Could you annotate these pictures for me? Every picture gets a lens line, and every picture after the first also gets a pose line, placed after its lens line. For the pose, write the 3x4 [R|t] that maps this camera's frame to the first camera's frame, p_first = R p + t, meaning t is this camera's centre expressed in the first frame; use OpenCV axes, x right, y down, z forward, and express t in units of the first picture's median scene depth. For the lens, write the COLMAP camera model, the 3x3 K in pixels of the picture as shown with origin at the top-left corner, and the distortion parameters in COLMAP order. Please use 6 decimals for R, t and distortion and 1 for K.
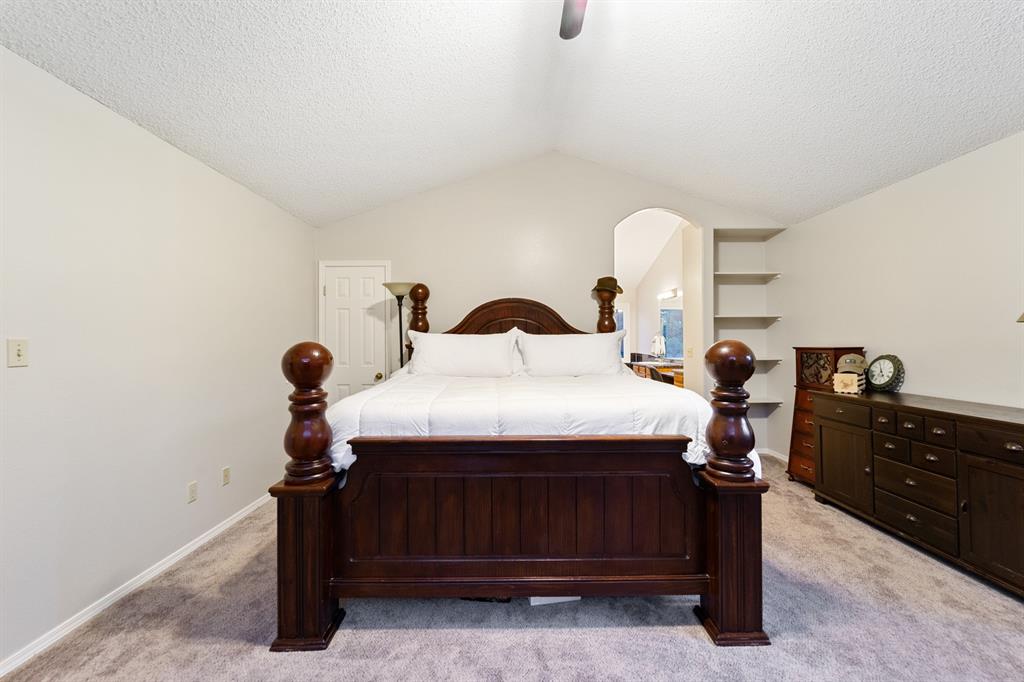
lens RADIAL K [[417.2, 0, 508.0], [0, 417.2, 339.4], [0, 0, 1]] dist [0.001799, -0.001885]
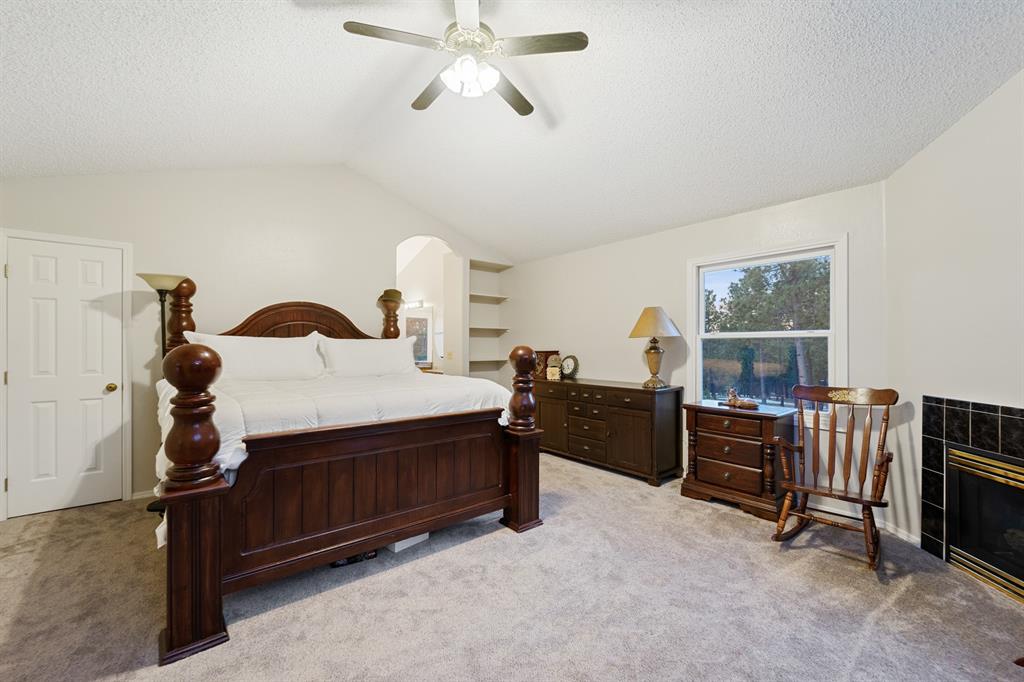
lens RADIAL K [[417.2, 0, 517.3], [0, 417.2, 345.5], [0, 0, 1]] dist [0.001799, -0.001885]
pose [[0.774407, 0.008022, 0.632637, -0.494906], [-0.010816, 0.999941, 0.000560, -0.000077], [-0.632596, -0.007276, 0.774448, -0.231072]]
